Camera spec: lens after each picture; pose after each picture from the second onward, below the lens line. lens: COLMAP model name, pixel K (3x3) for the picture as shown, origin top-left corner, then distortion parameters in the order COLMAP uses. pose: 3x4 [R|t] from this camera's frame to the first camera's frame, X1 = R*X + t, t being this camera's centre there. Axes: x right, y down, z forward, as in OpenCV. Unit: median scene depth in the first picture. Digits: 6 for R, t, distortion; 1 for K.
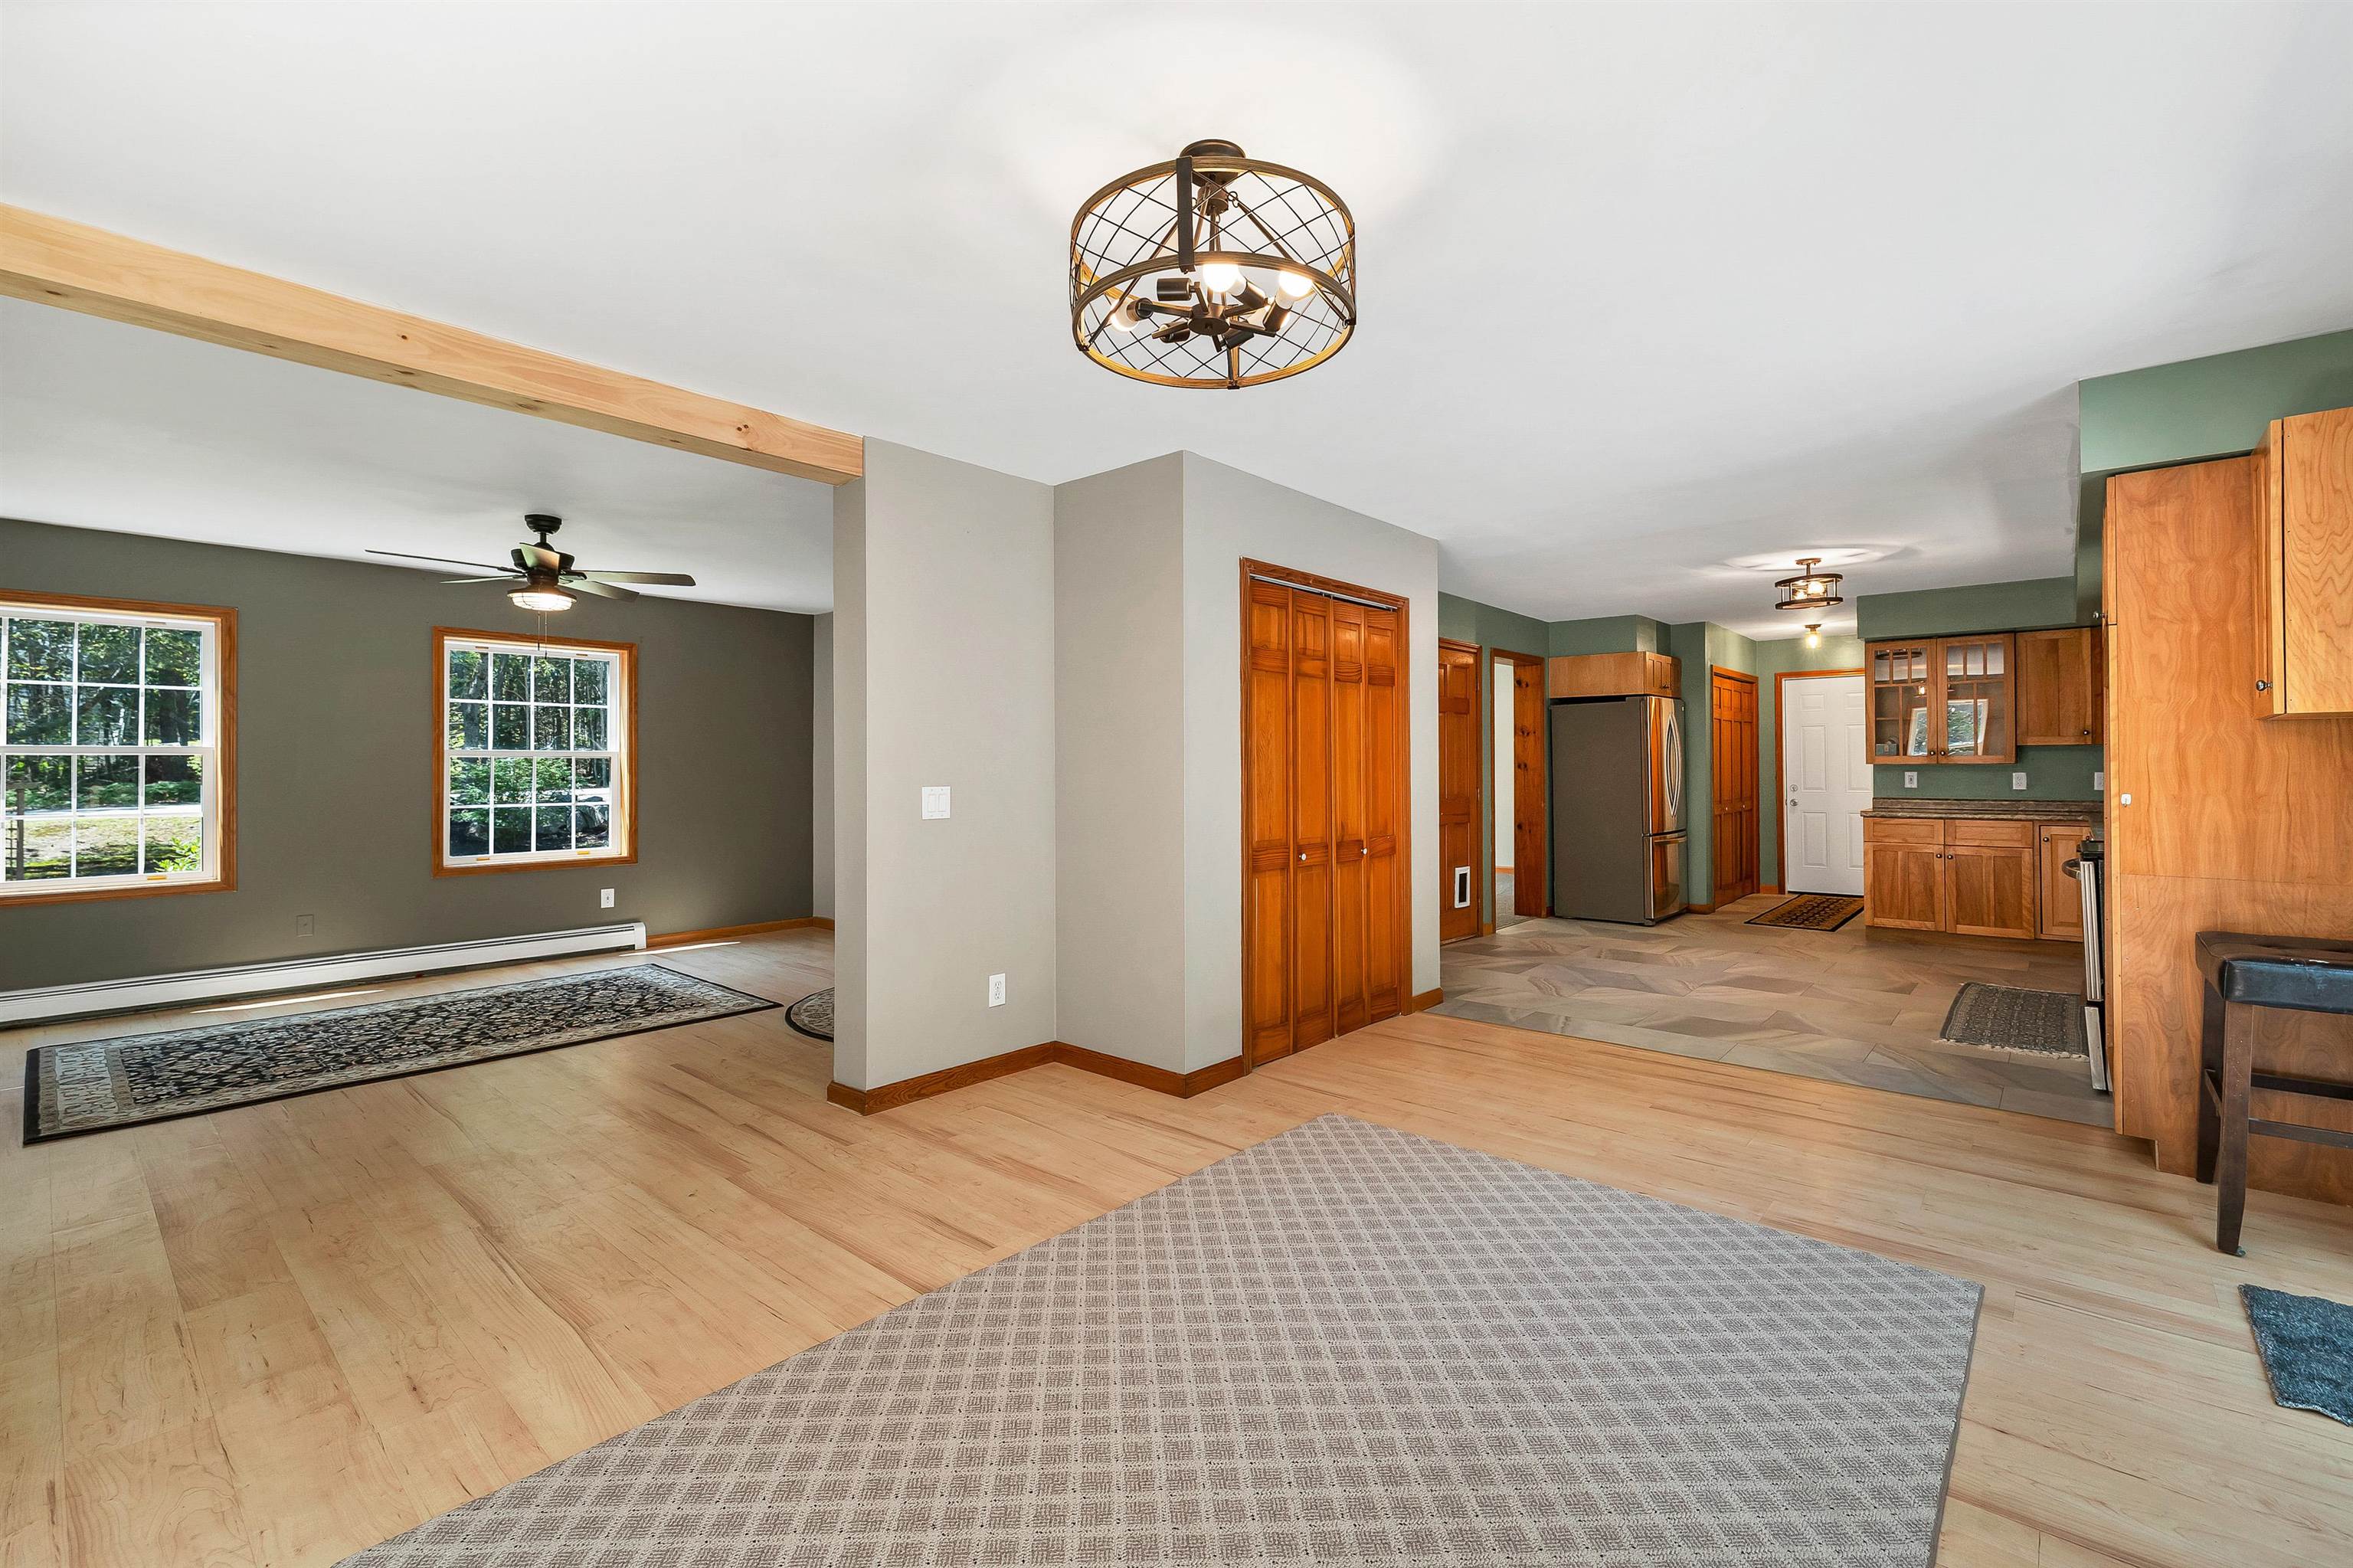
lens RADIAL K [[1002.5, 0, 1192.0], [0, 1002.5, 755.5], [0, 0, 1]] dist [0.000194, 0.001227]
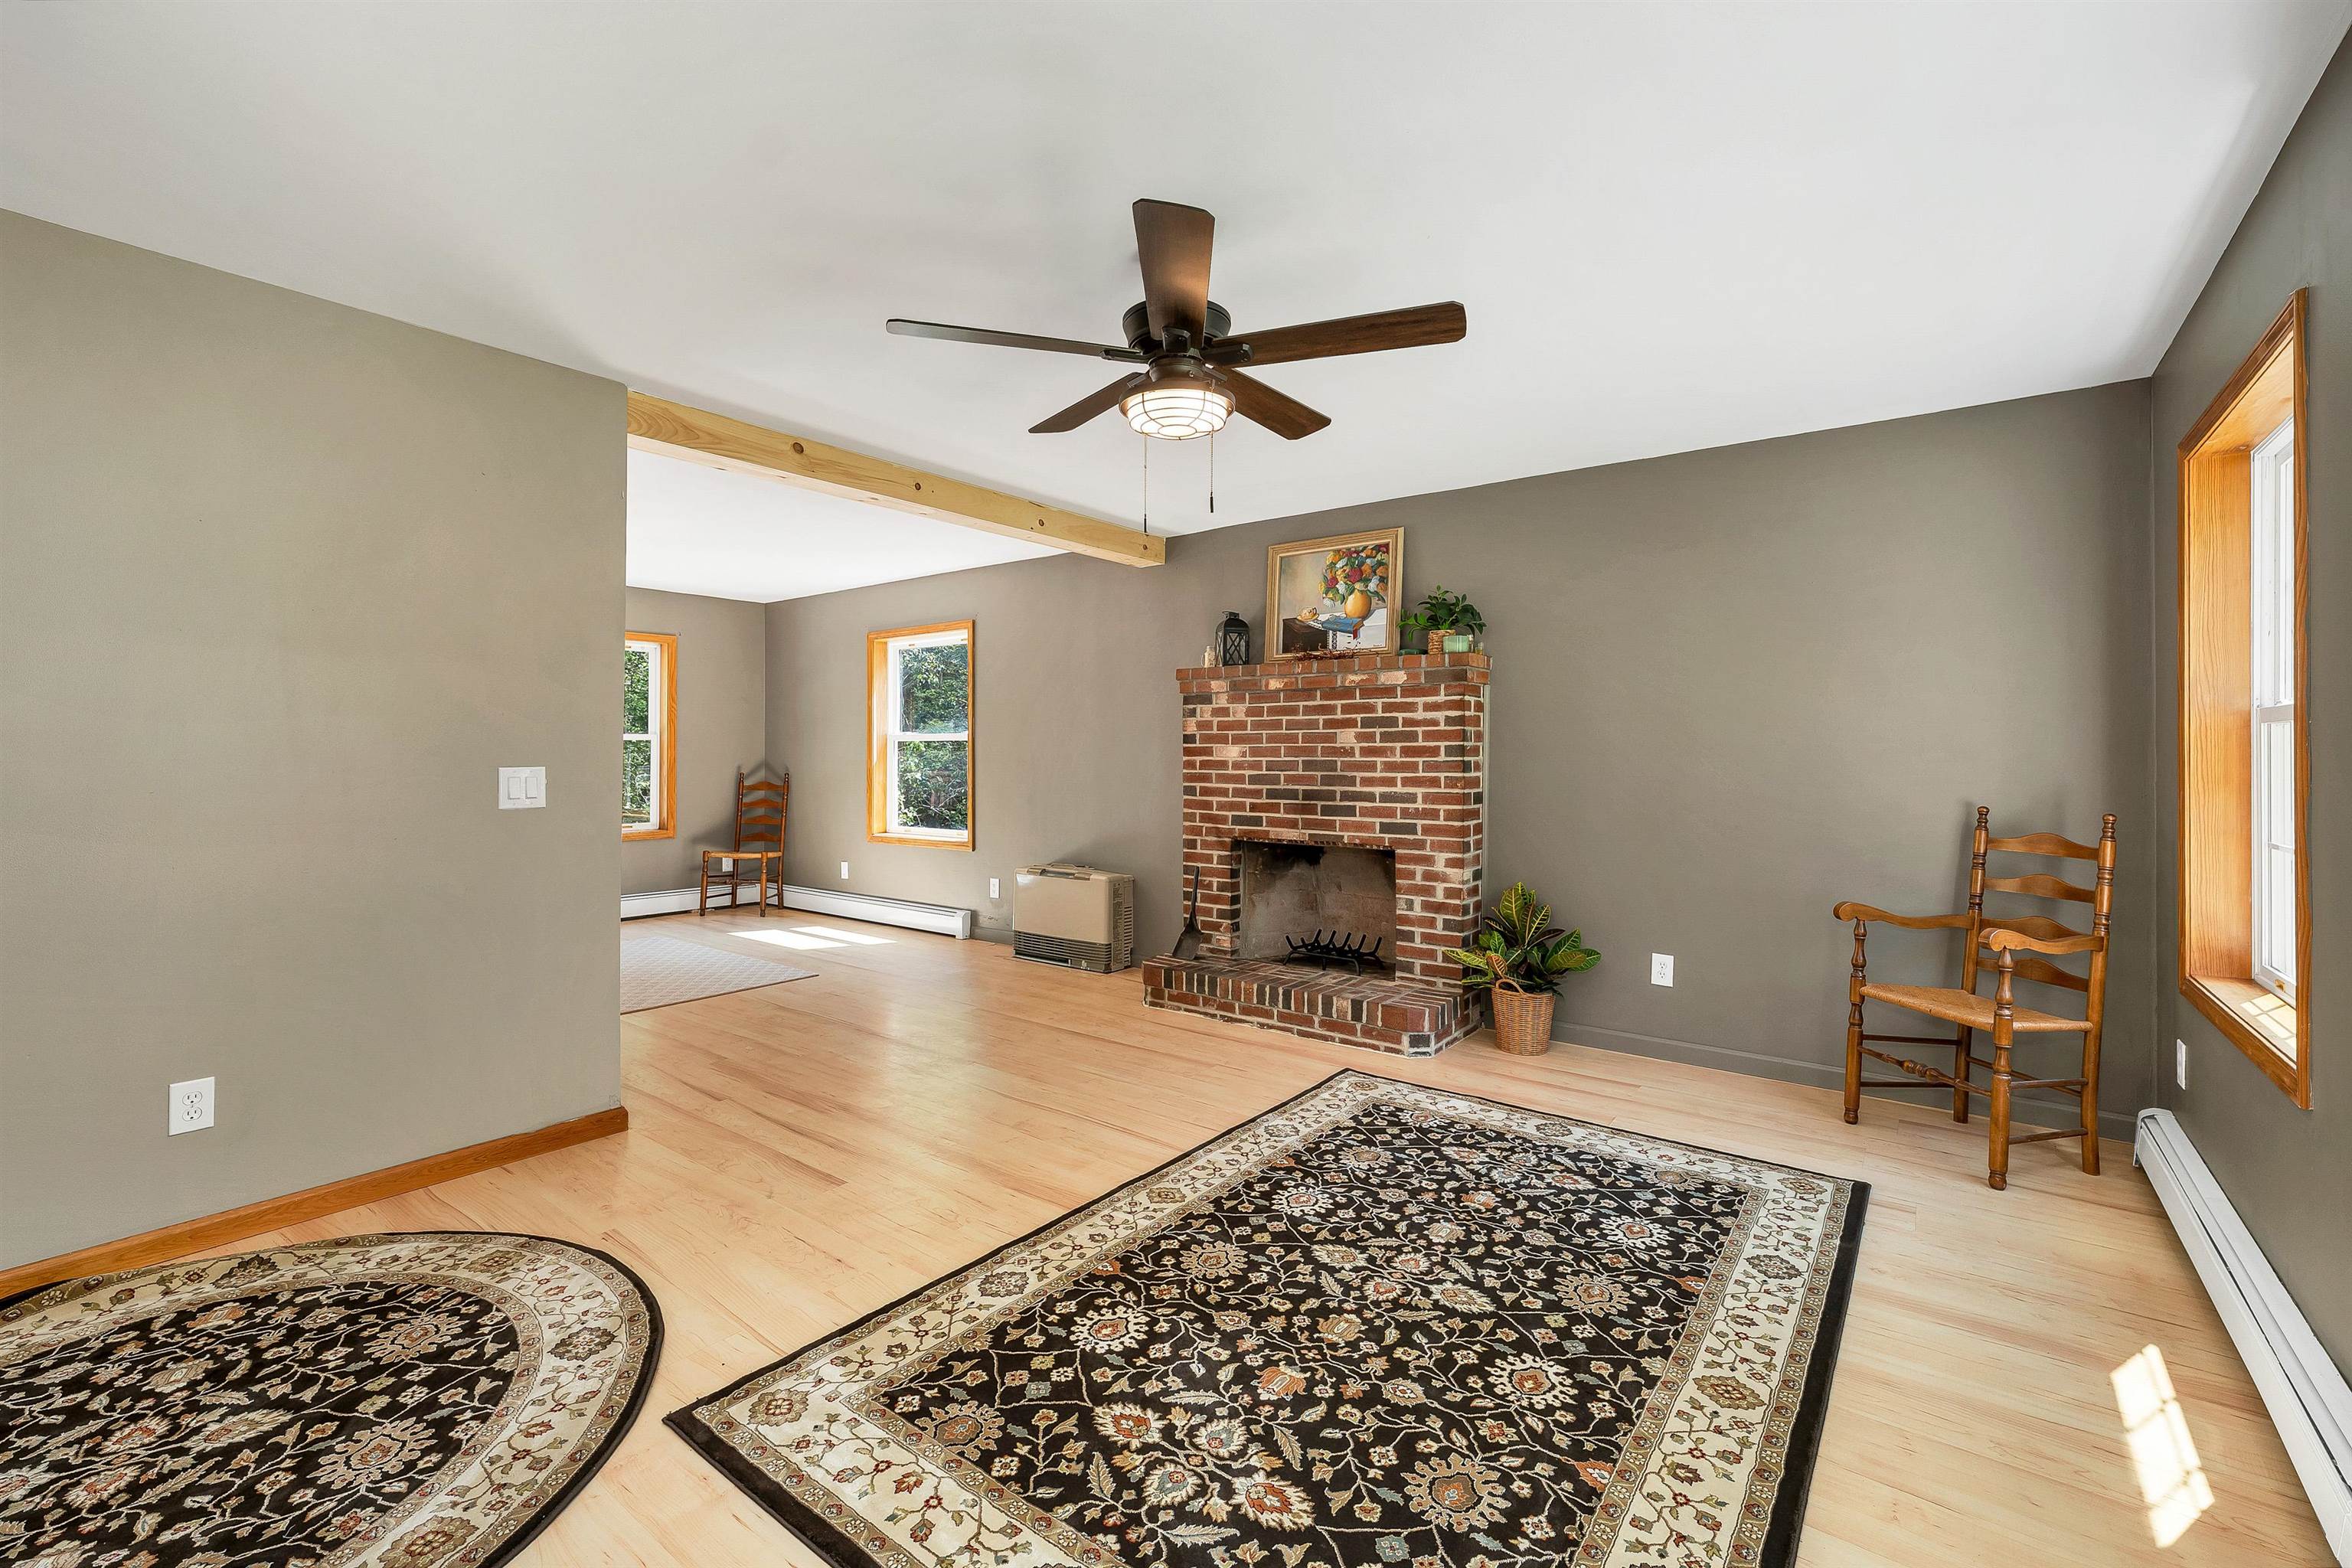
lens RADIAL K [[1002.0, 0, 1180.2], [0, 1002.0, 742.2], [0, 0, 1]] dist [0.000194, 0.001227]
pose [[-0.998255, -0.001605, -0.059022, -0.566599], [-0.000321, 0.999763, -0.021760, 0.017523], [0.059043, -0.021703, -0.998020, 1.371274]]
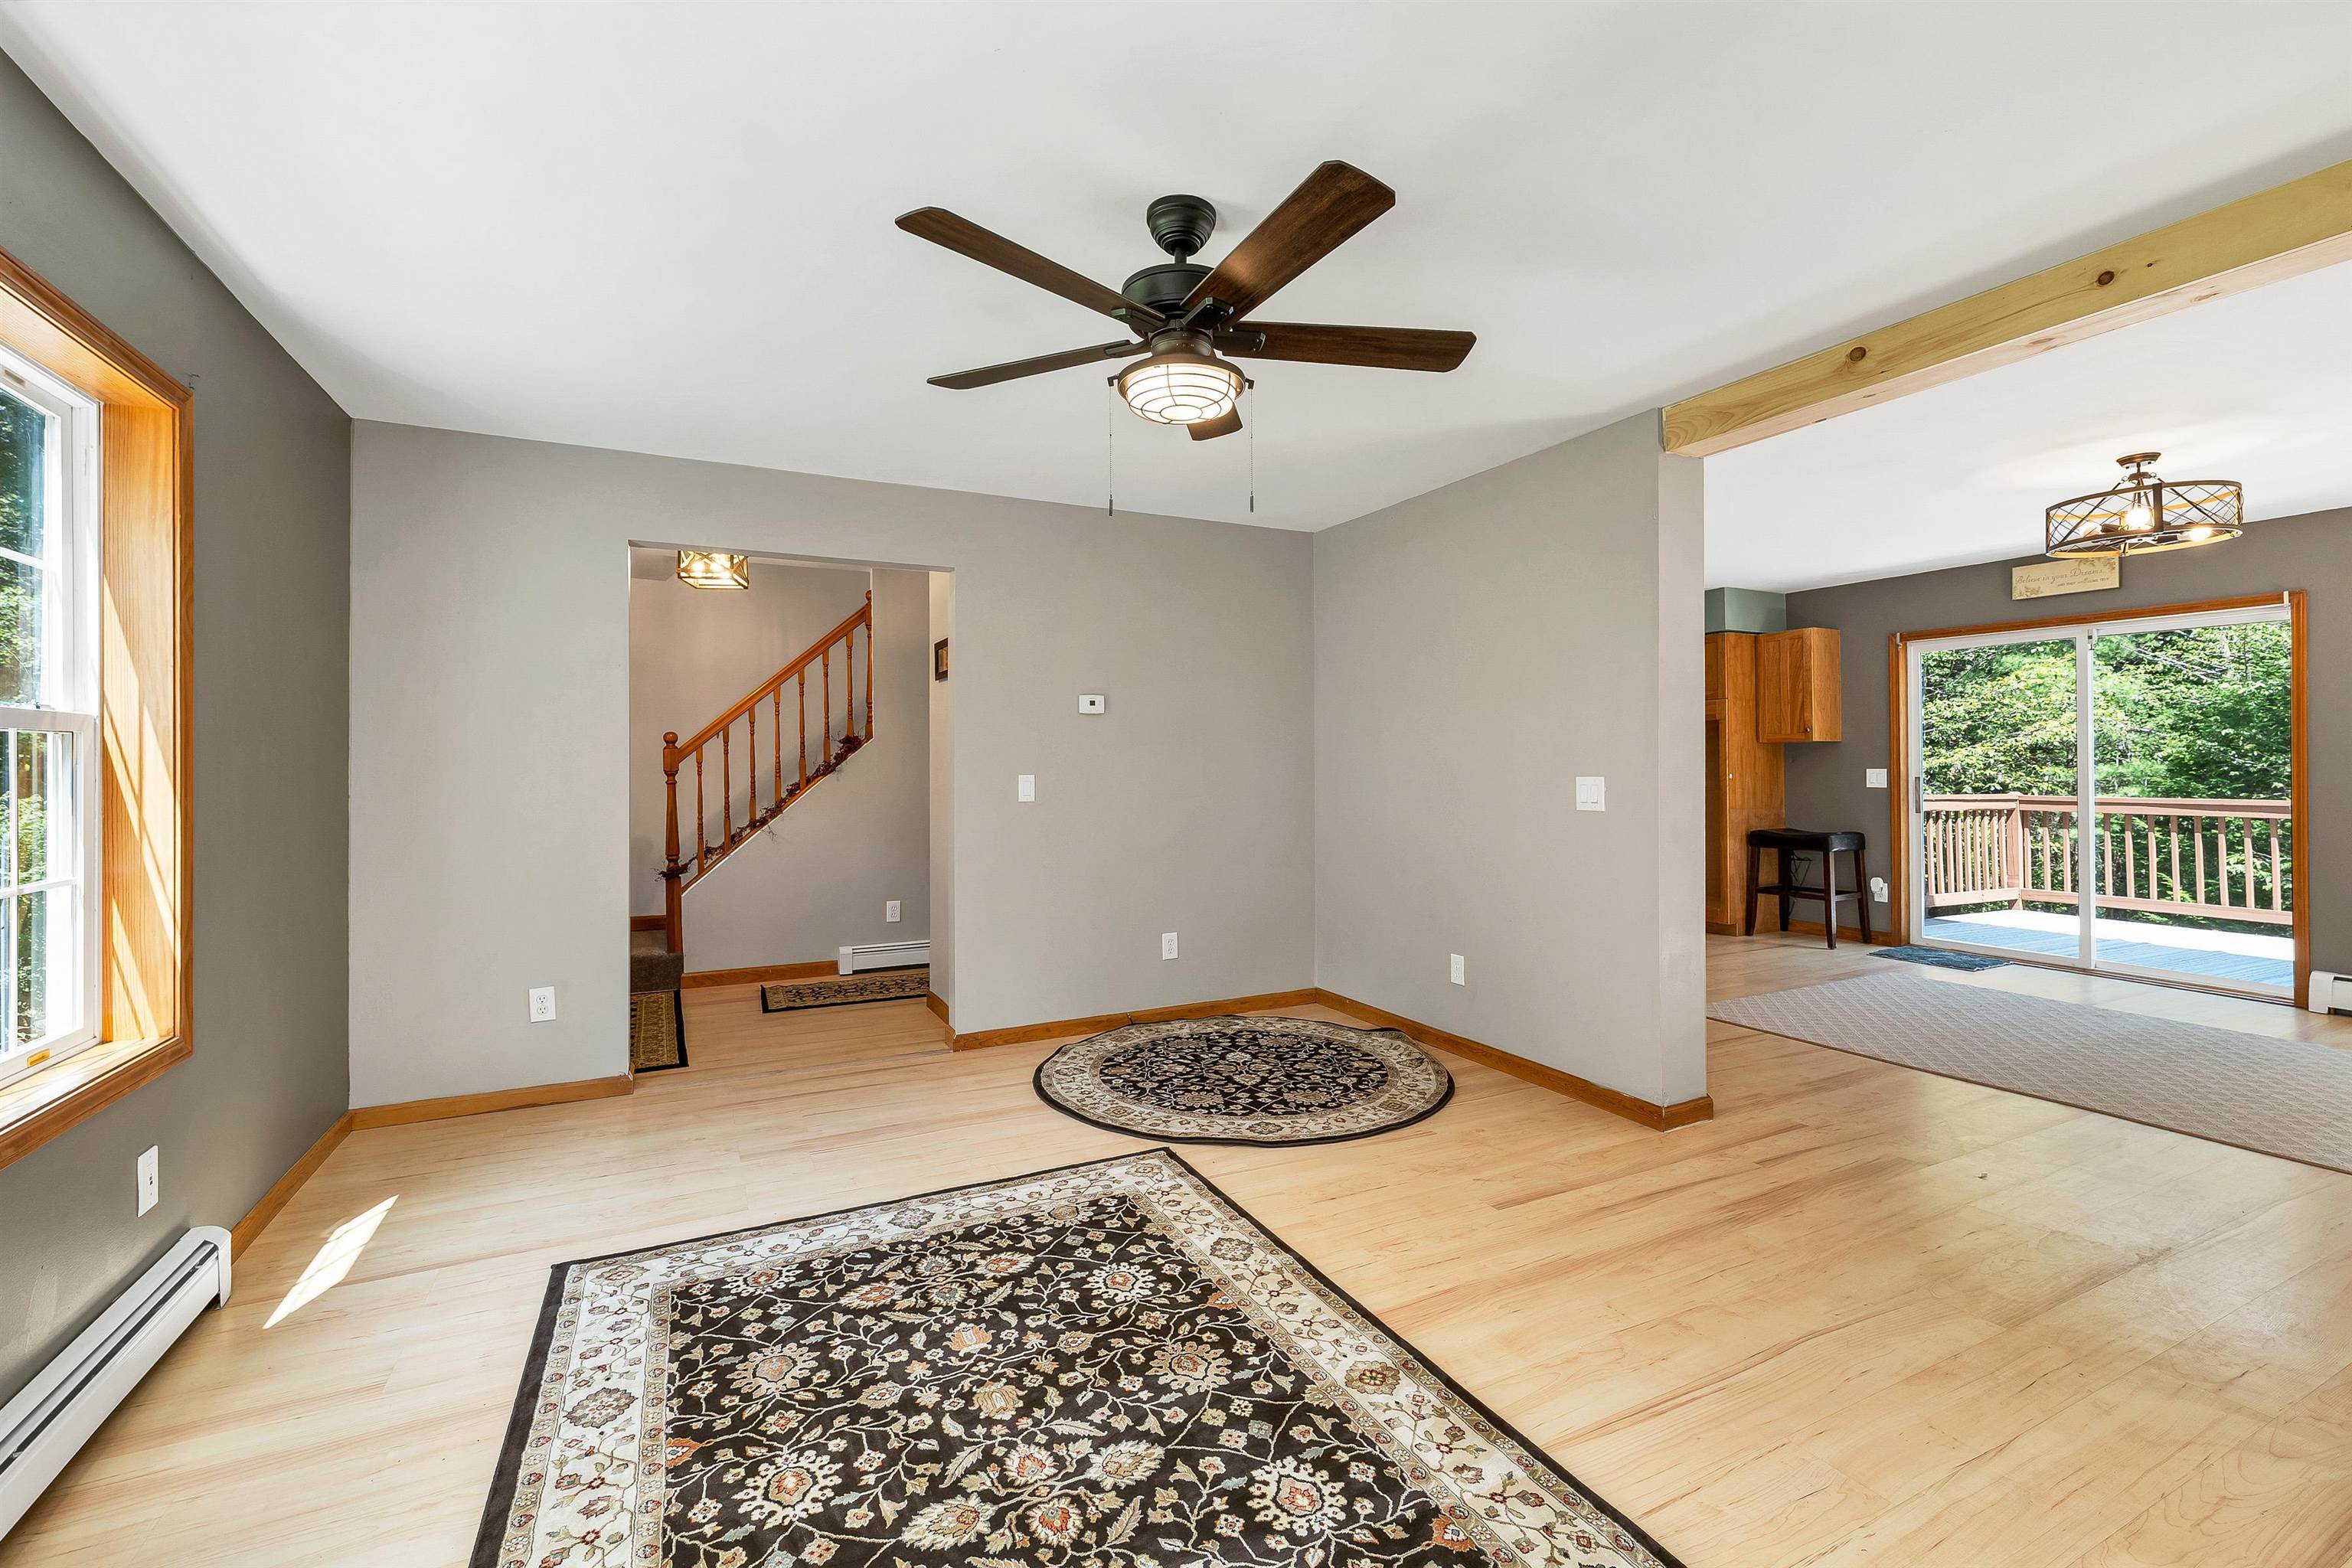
lens RADIAL K [[1002.0, 0, 1178.7], [0, 1002.0, 762.6], [0, 0, 1]] dist [0.000194, 0.001227]
pose [[0.388262, 0.001942, 0.921547, -0.974814], [-0.006060, 0.999982, 0.000446, 0.011166], [-0.921529, -0.005758, 0.388266, 0.754316]]
